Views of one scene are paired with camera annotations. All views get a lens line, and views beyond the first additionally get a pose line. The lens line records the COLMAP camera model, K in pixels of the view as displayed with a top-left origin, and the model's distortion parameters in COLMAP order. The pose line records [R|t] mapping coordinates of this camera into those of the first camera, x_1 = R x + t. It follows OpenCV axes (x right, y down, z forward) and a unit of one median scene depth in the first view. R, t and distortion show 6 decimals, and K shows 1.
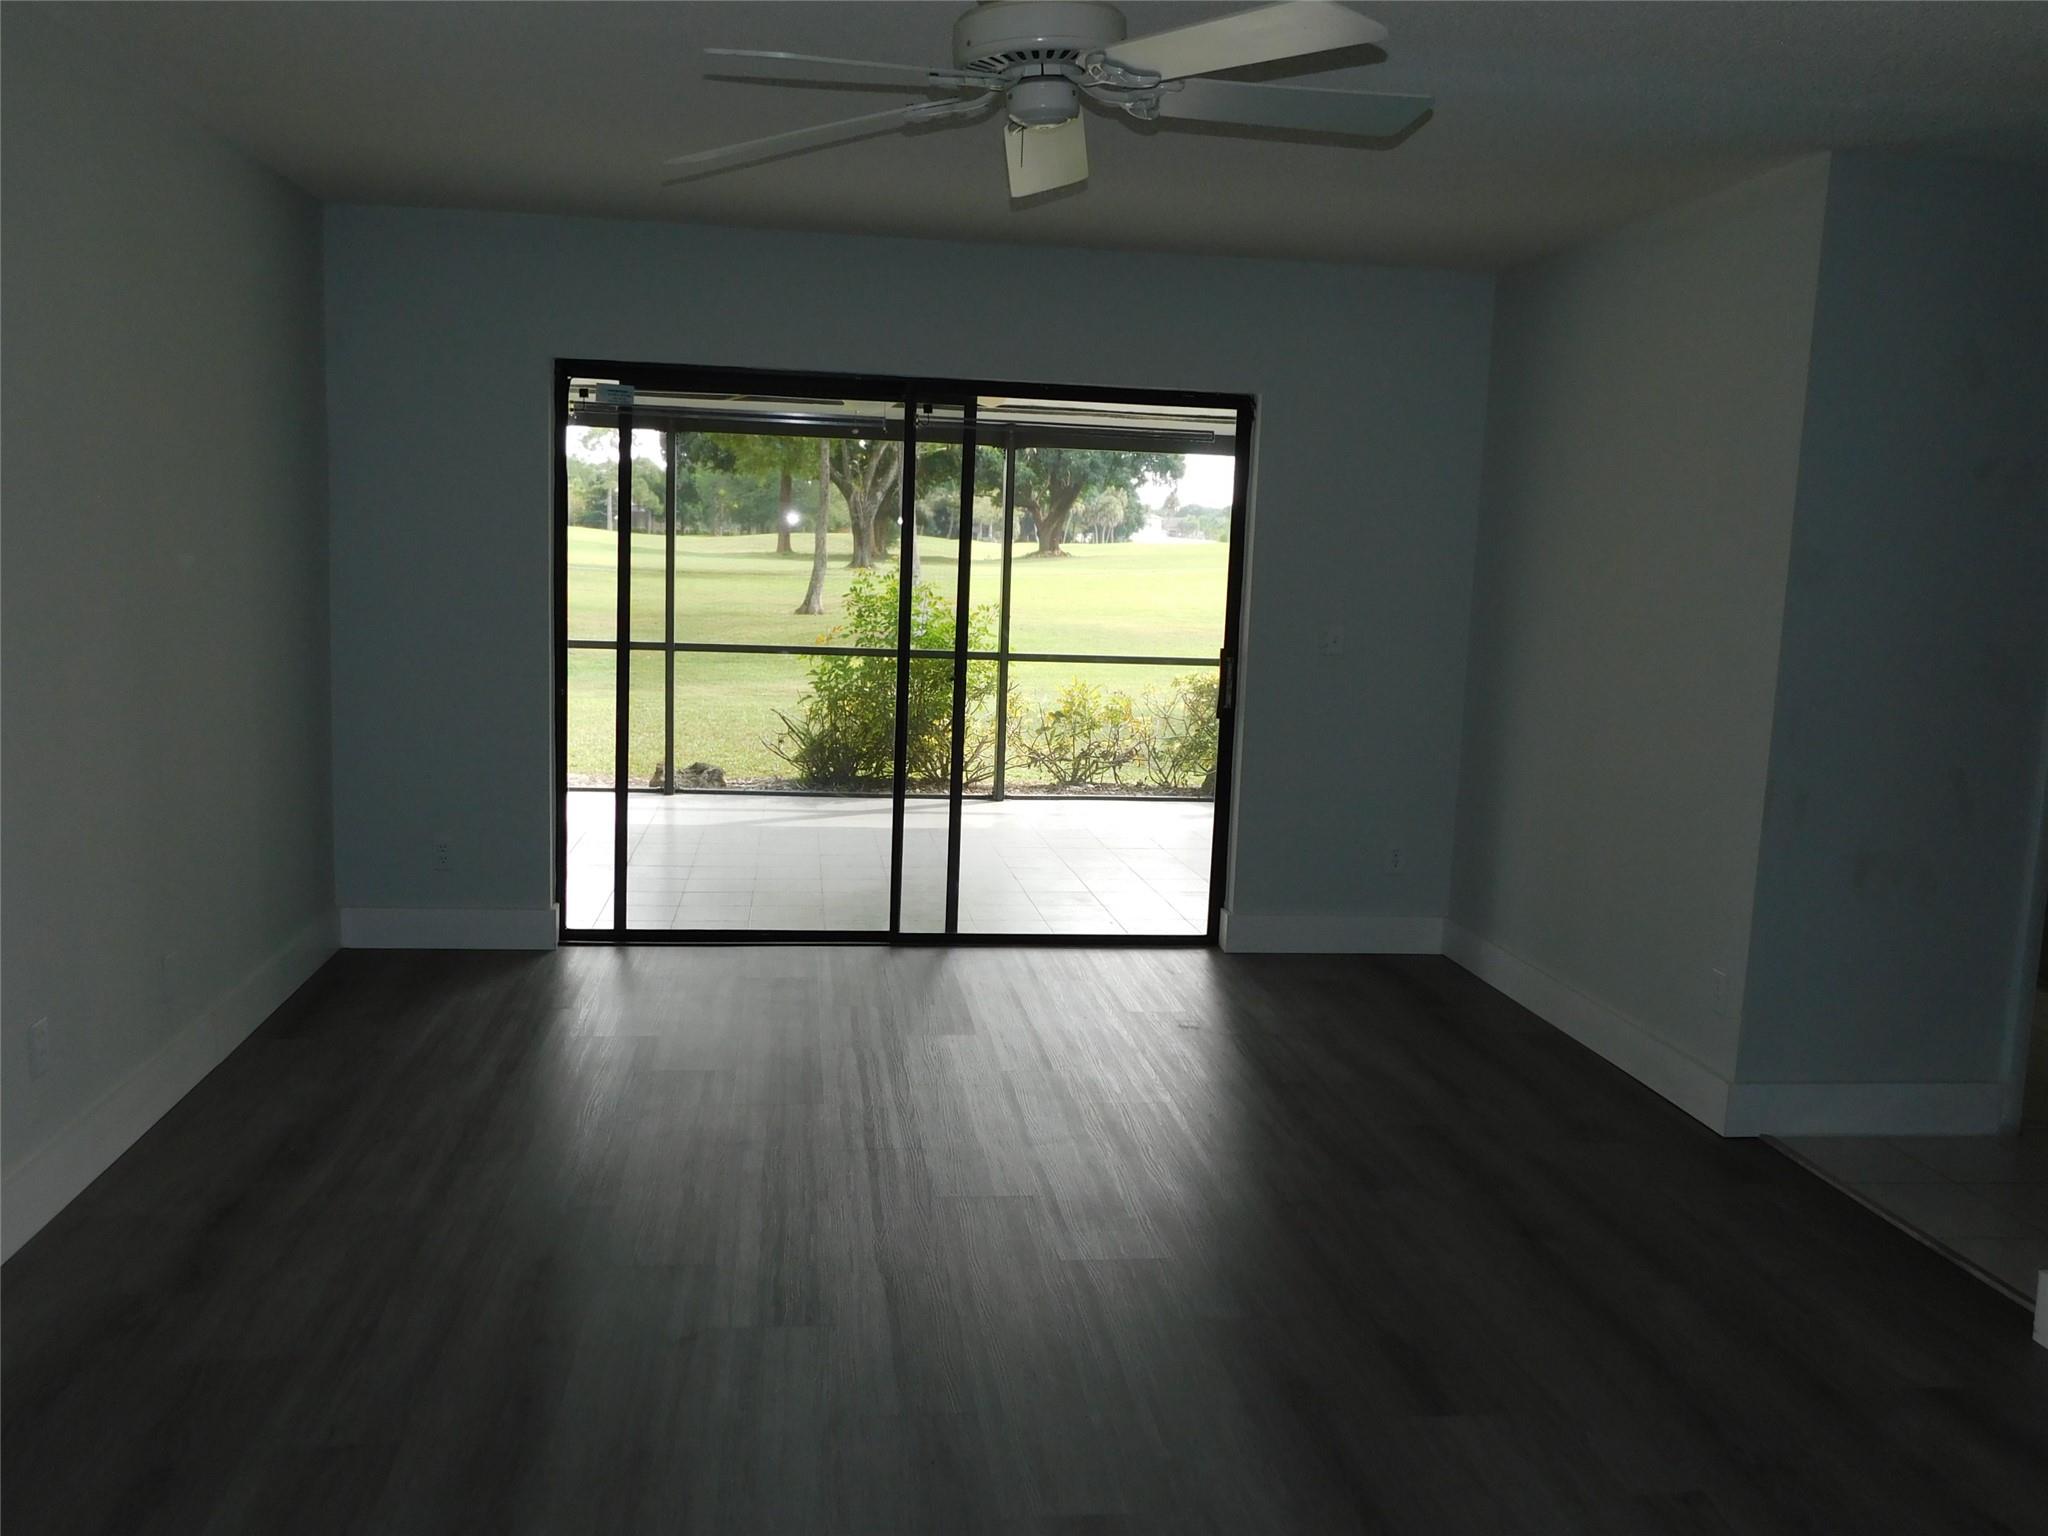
lens RADIAL K [[1658.8, 0, 1023.3], [0, 1658.8, 780.9], [0, 0, 1]] dist [0.000911, 0.005000]
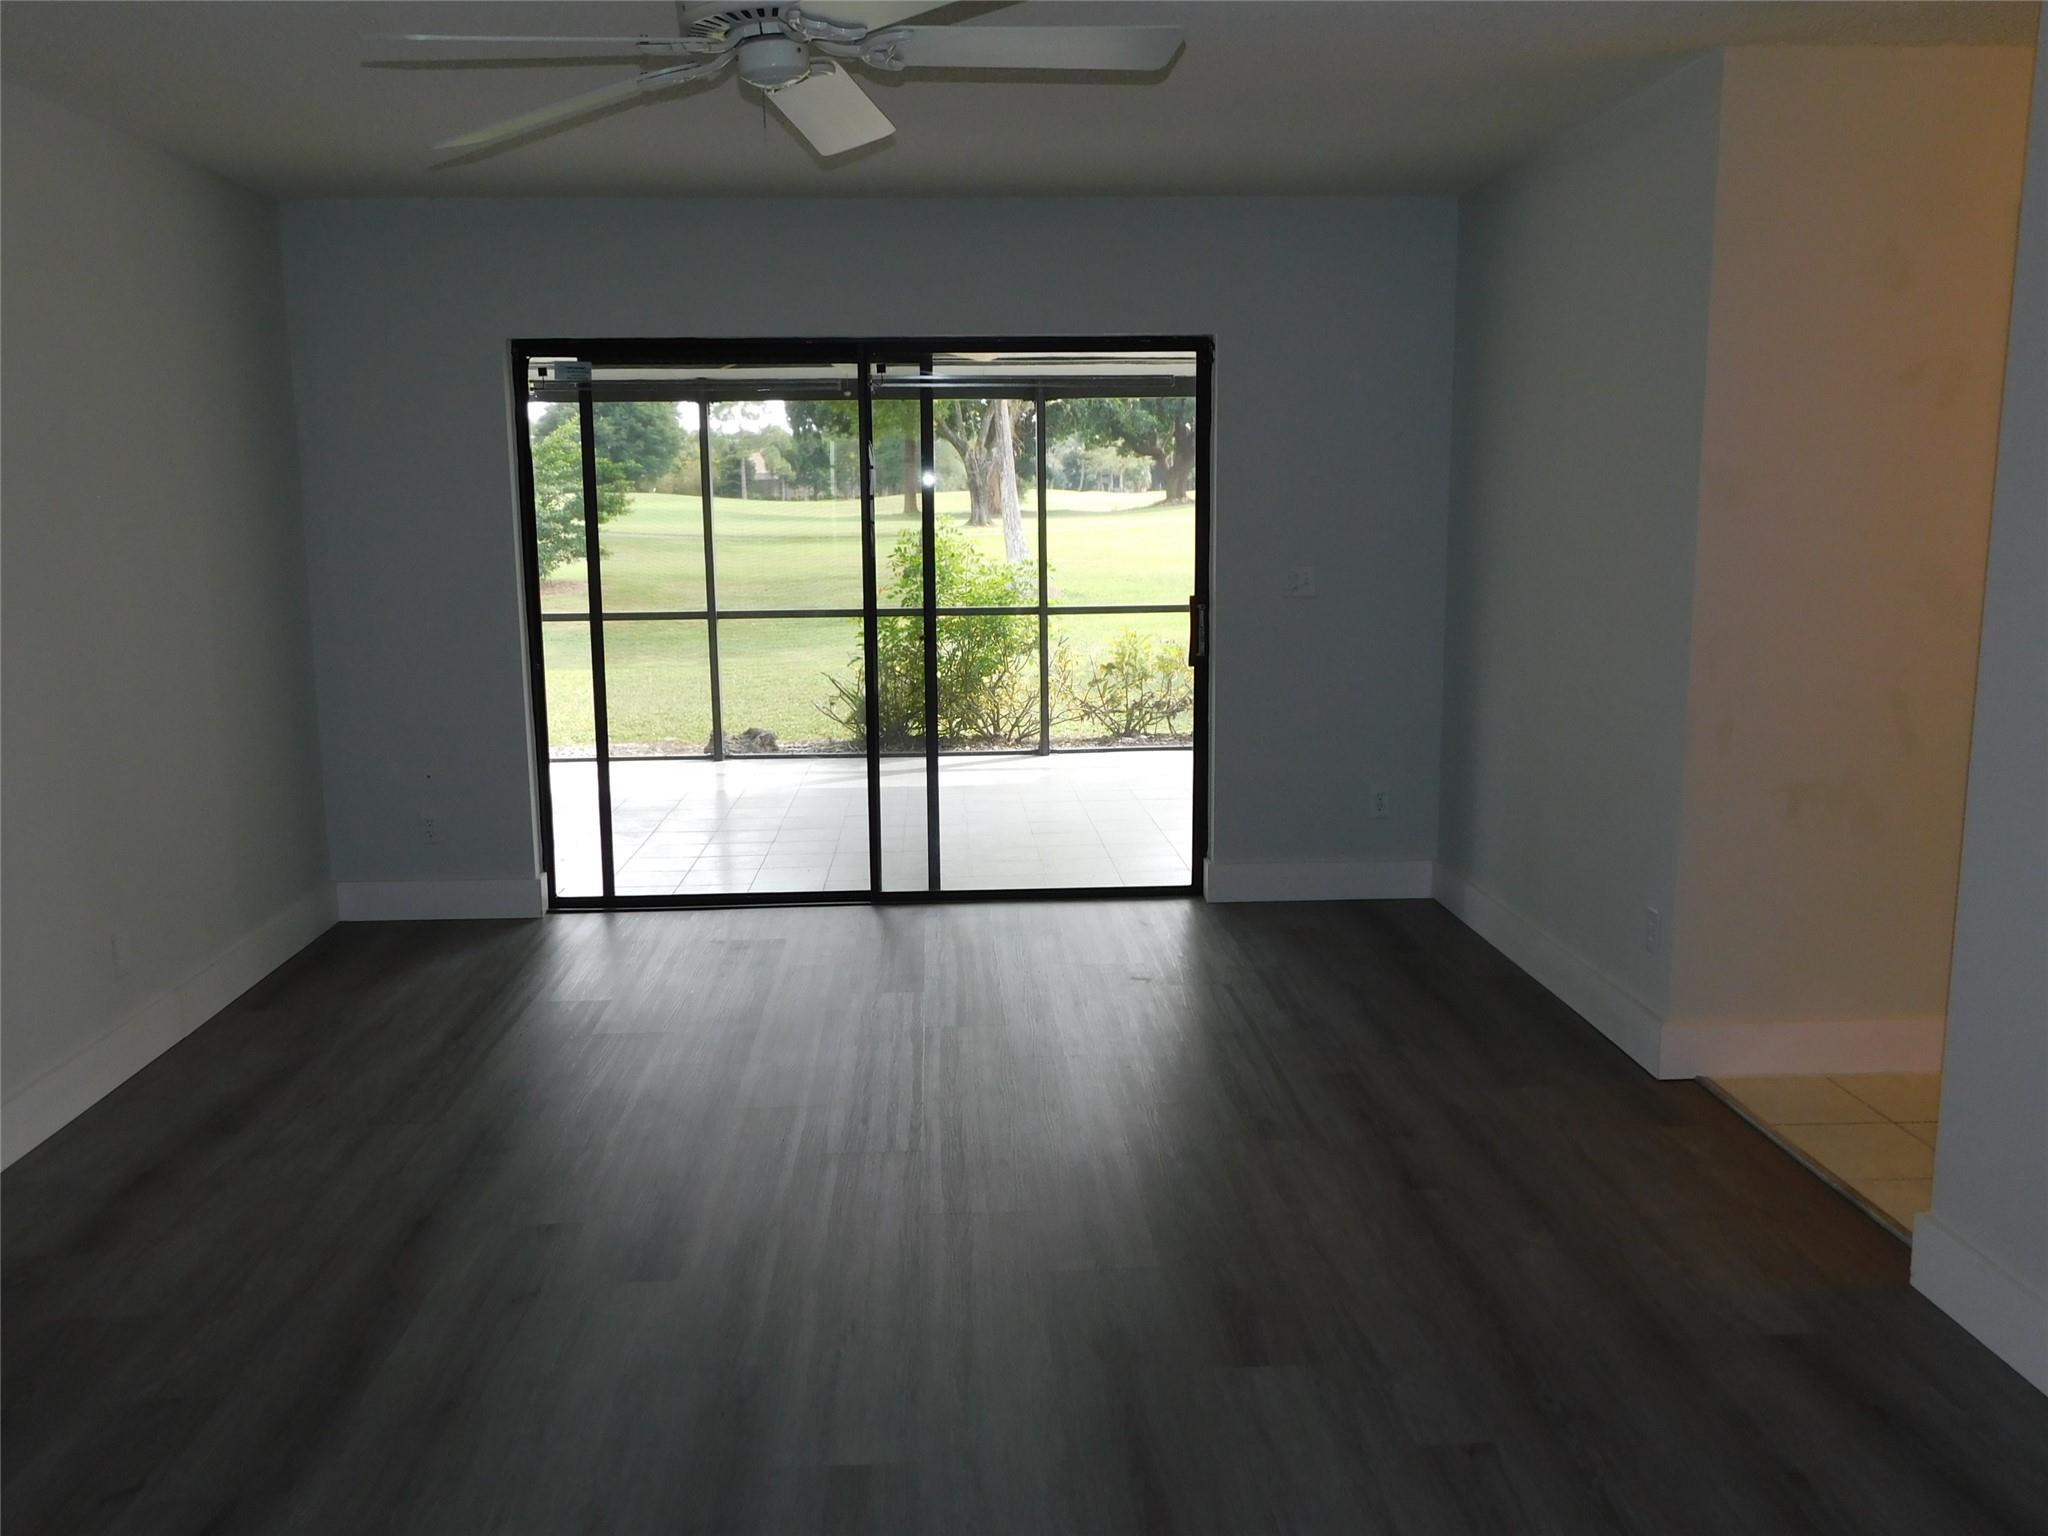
lens RADIAL K [[1665.0, 0, 1024.0], [0, 1665.0, 768.0], [0, 0, 1]] dist [-0.000116, -0.003348]
pose [[0.995740, -0.034454, -0.085524, 0.098381], [0.036158, 0.999176, 0.018456, 0.001015], [0.084817, -0.021470, 0.996165, 0.003054]]
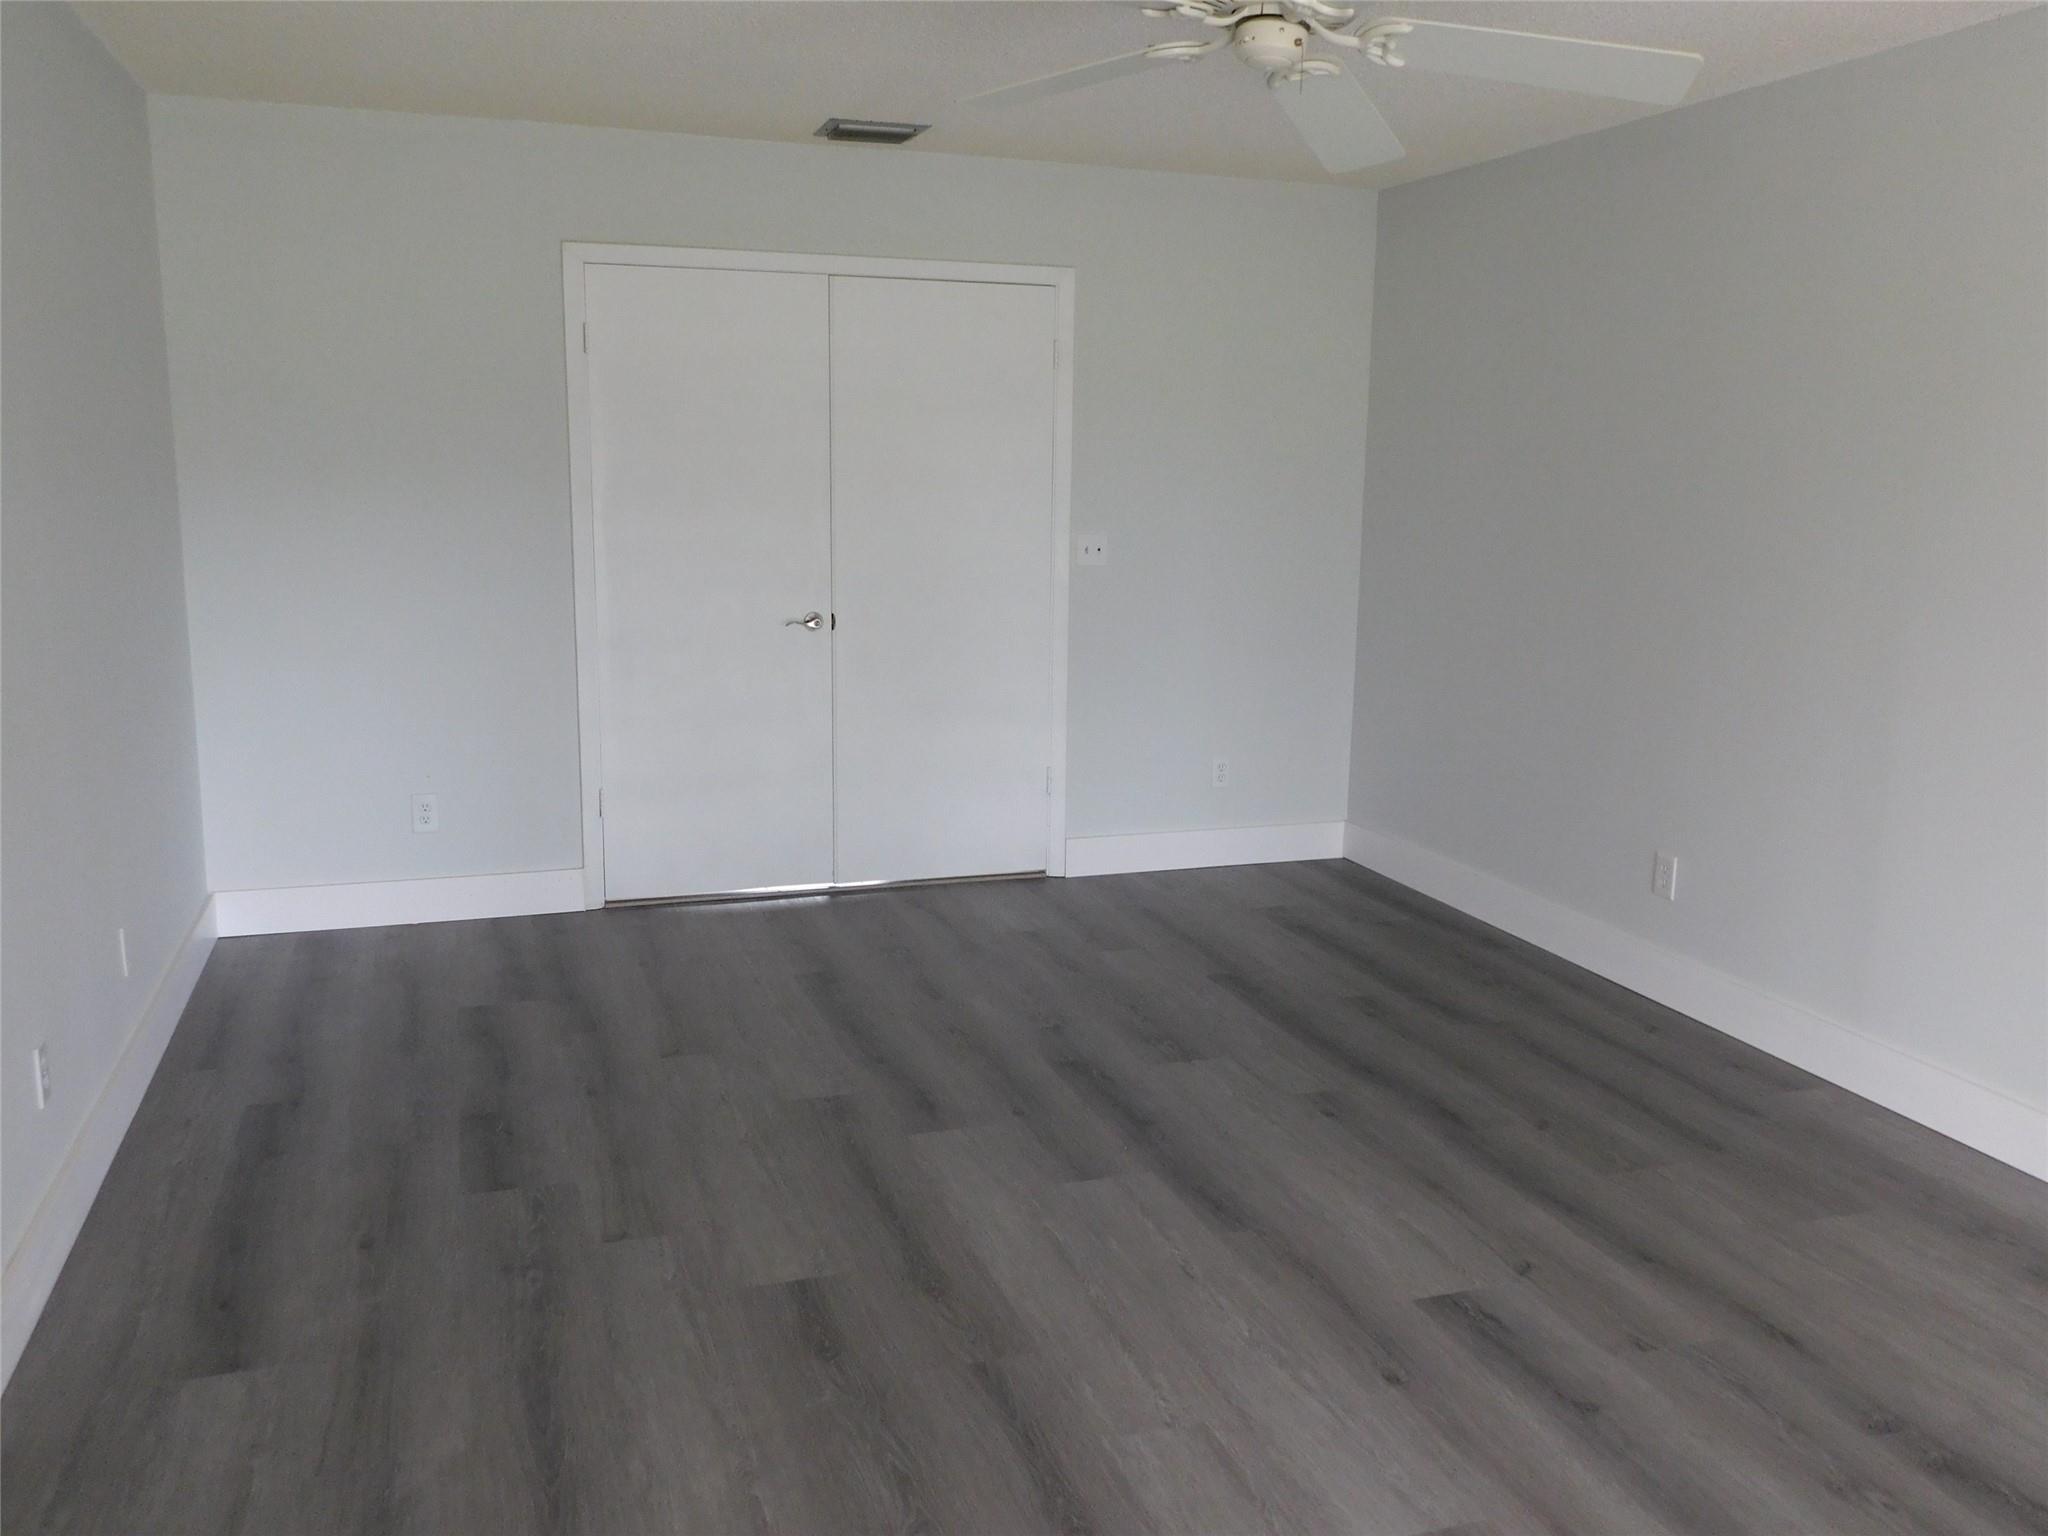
lens RADIAL K [[1665.0, 0, 1024.0], [0, 1665.0, 768.0], [0, 0, 1]] dist [-0.000116, -0.003348]
pose [[-0.980122, -0.014507, -0.197864, 0.150538], [-0.076420, 0.947972, 0.309045, -0.123189], [0.183086, 0.318023, -0.930237, 0.875753]]
